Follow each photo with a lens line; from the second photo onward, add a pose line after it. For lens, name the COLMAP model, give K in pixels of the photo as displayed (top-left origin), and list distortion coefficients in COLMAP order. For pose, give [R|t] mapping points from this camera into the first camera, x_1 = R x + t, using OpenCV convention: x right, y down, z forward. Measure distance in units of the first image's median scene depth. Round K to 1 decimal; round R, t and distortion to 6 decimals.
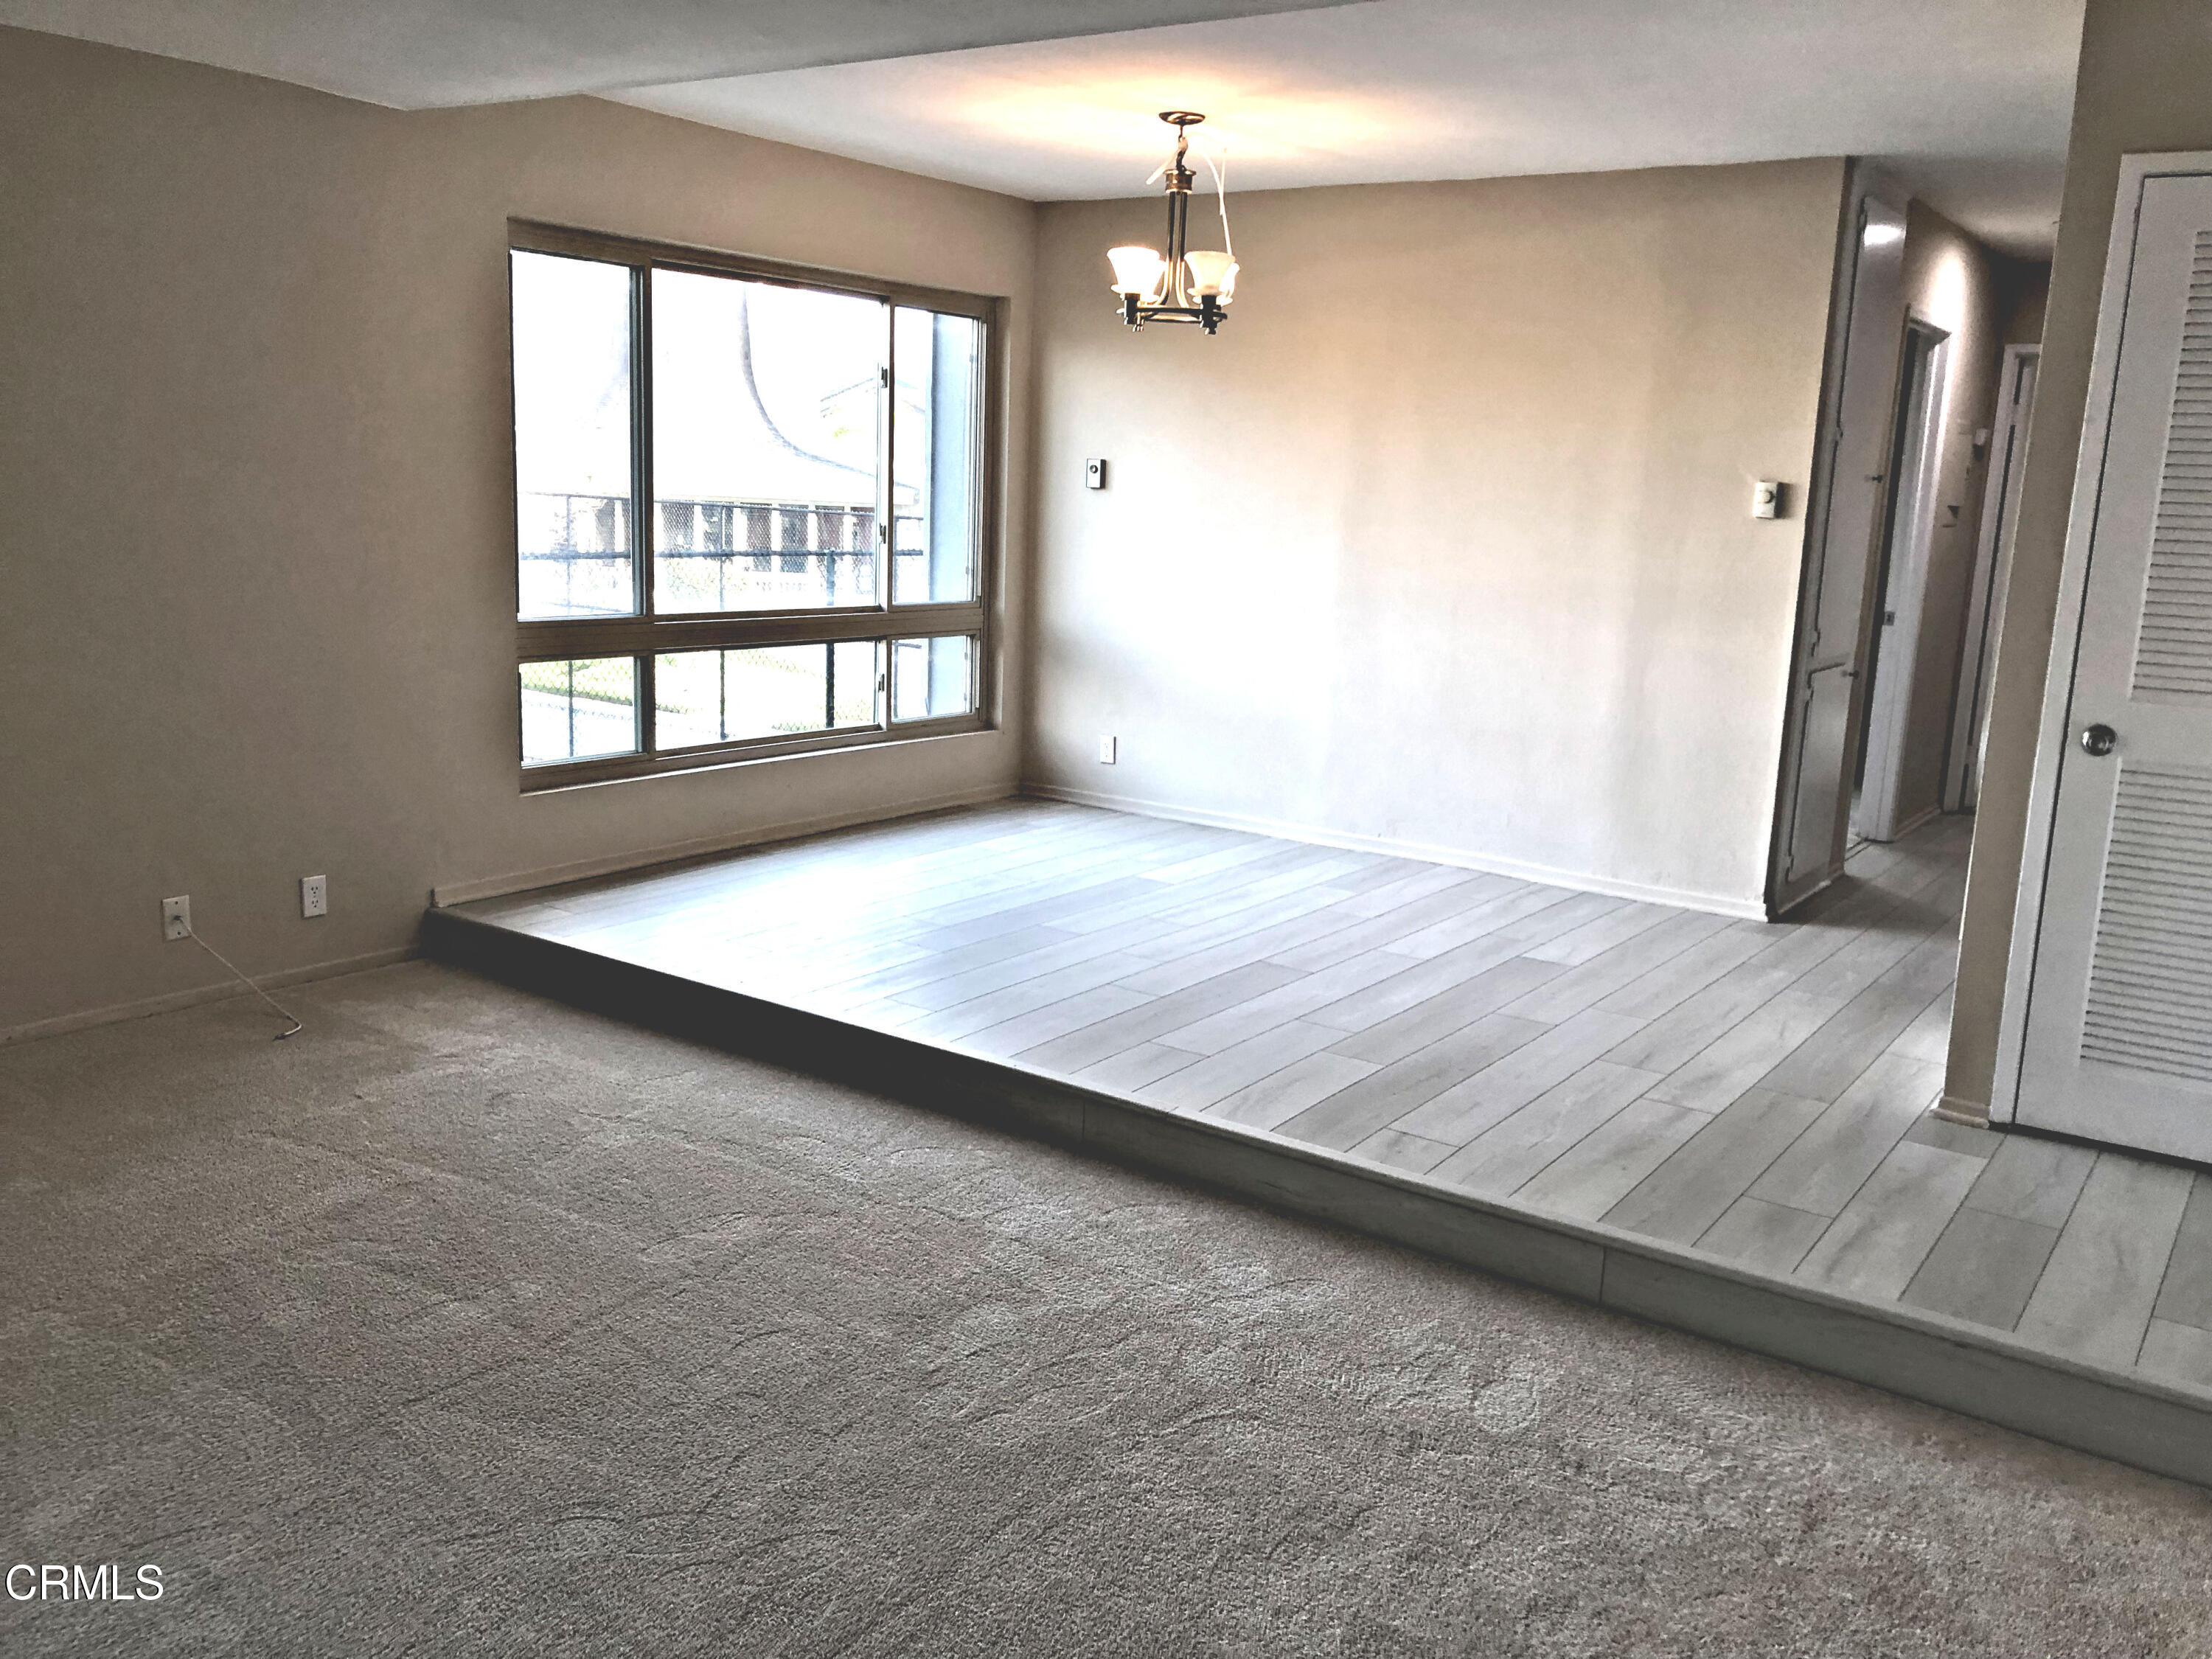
lens RADIAL K [[1799.6, 0, 1106.0], [0, 1799.6, 829.5], [0, 0, 1]] dist [0.069186, -0.007375]
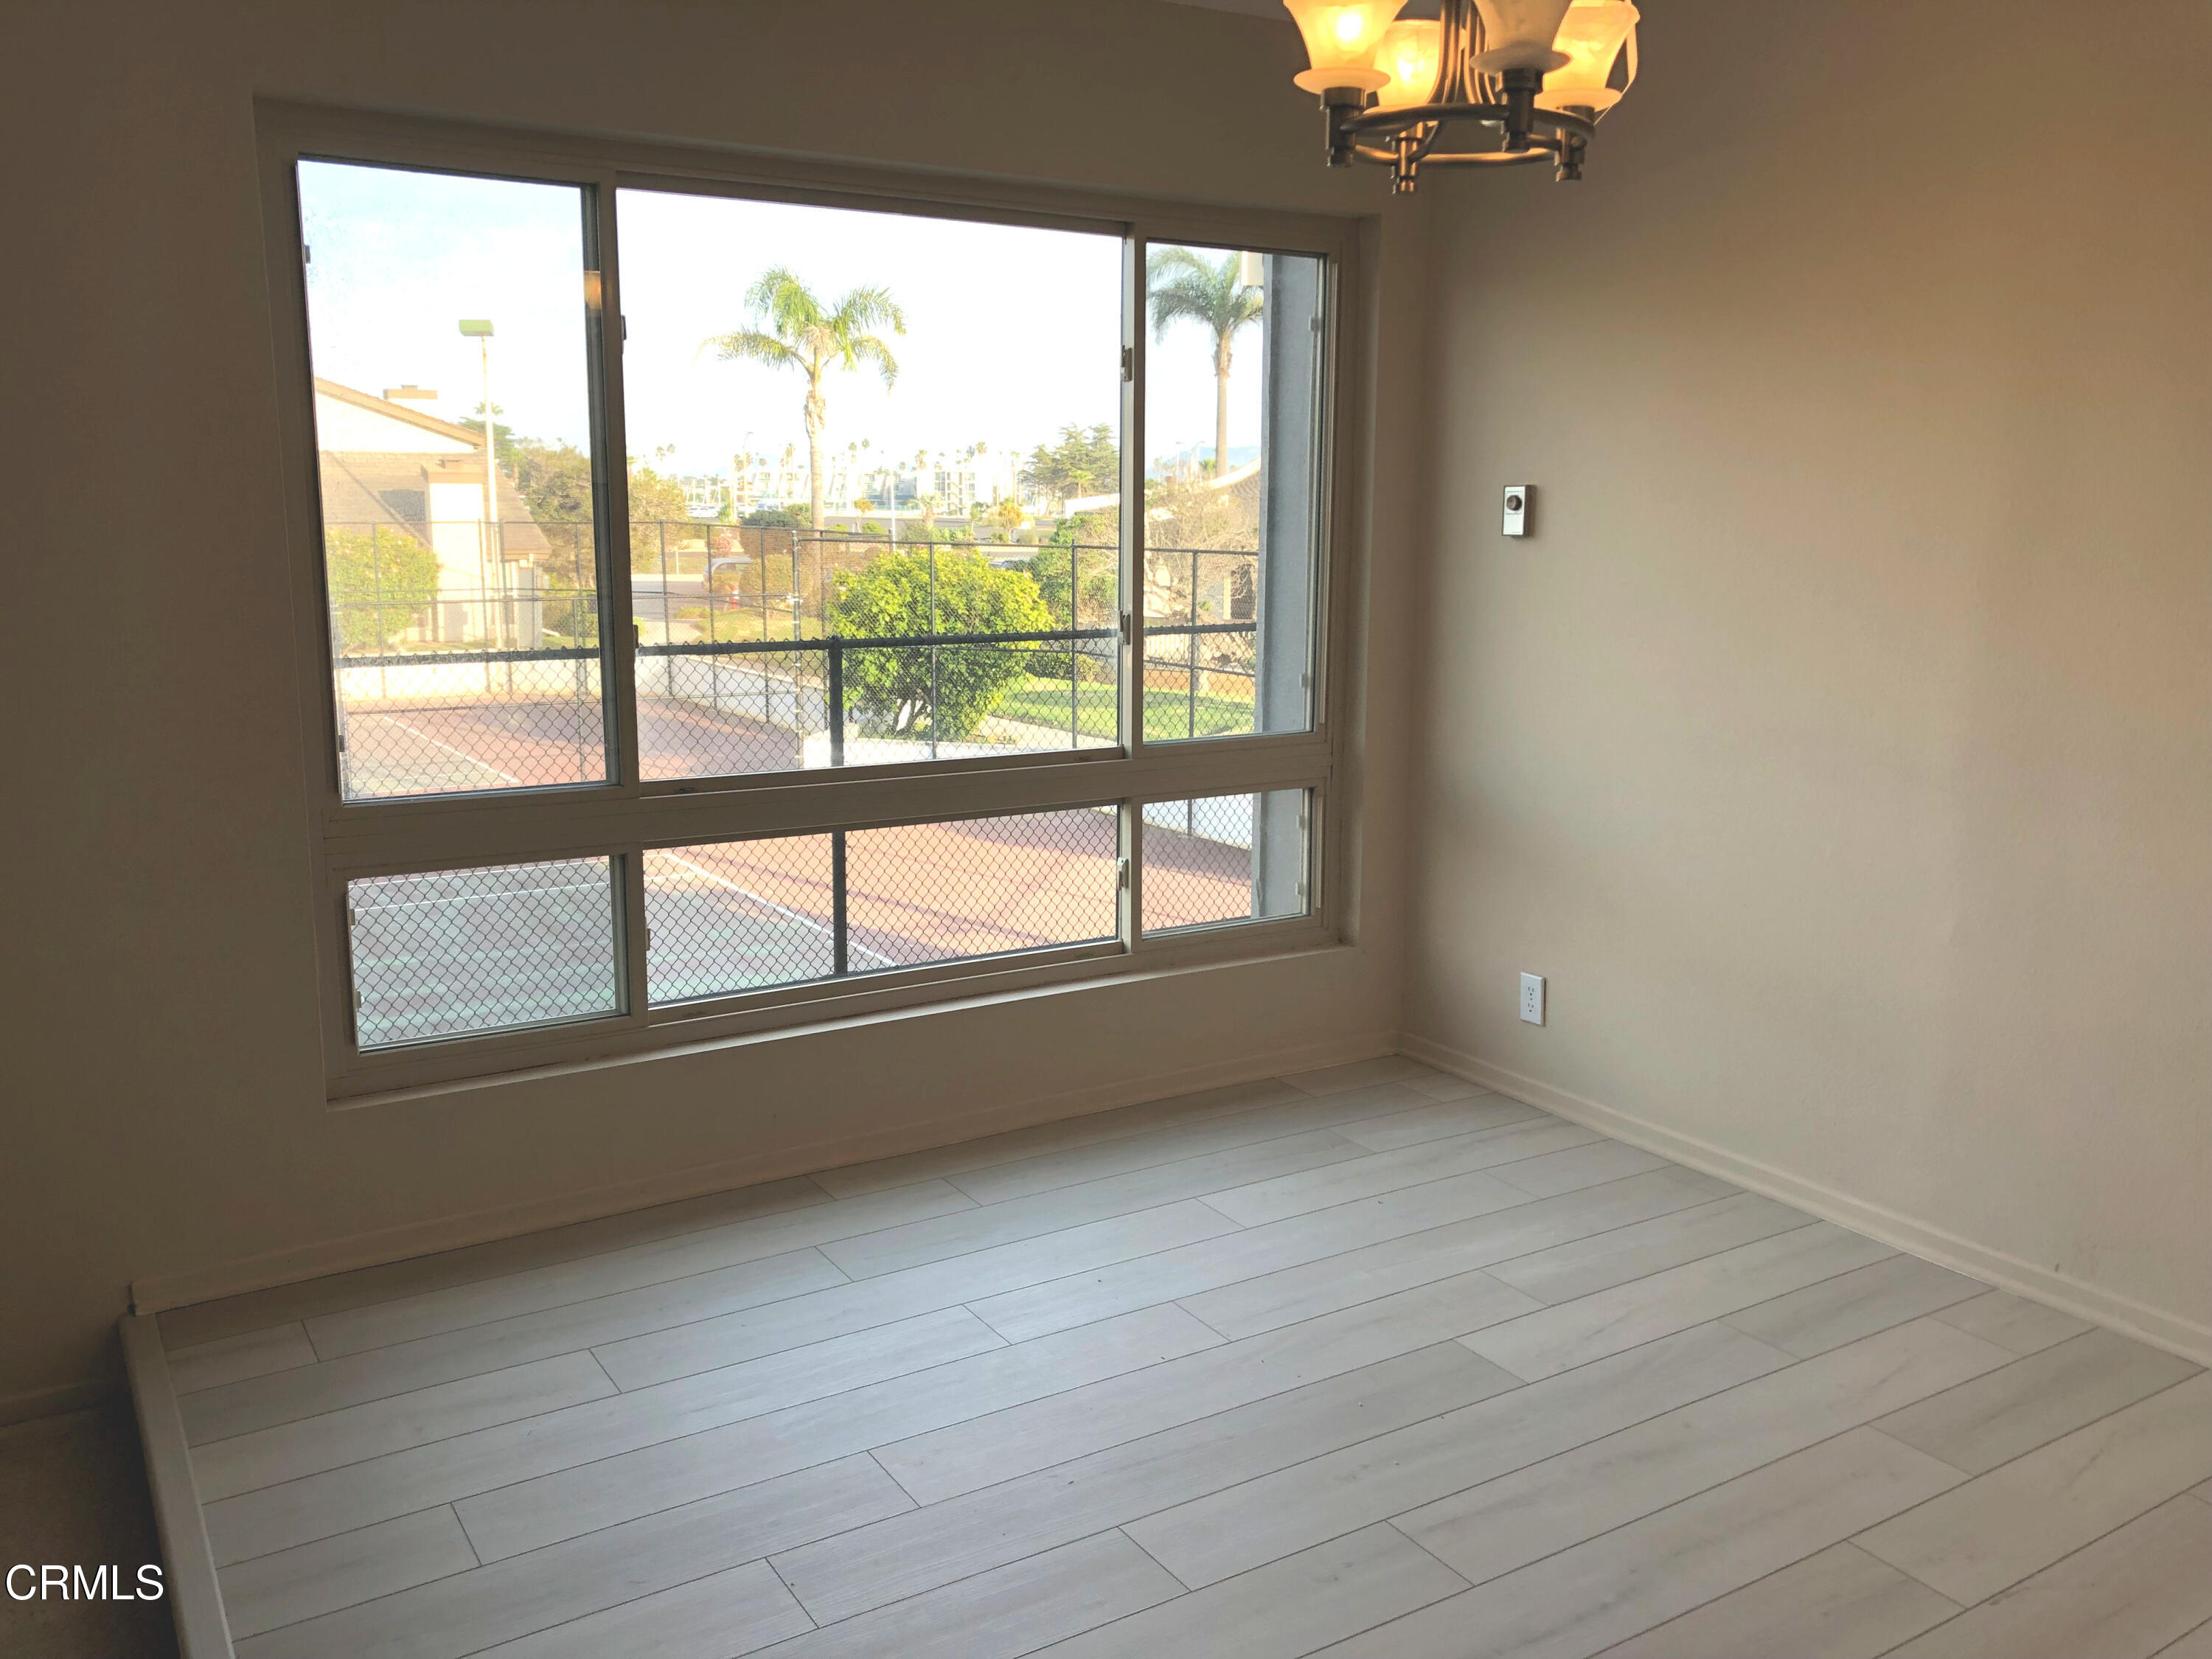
lens RADIAL K [[1799.6, 0, 1106.0], [0, 1799.6, 829.5], [0, 0, 1]] dist [0.069186, -0.007375]
pose [[0.918995, 0.033402, -0.392851, 0.113157], [-0.042624, 0.998982, -0.014771, -0.096082], [0.391957, 0.030319, 0.919484, 0.494372]]
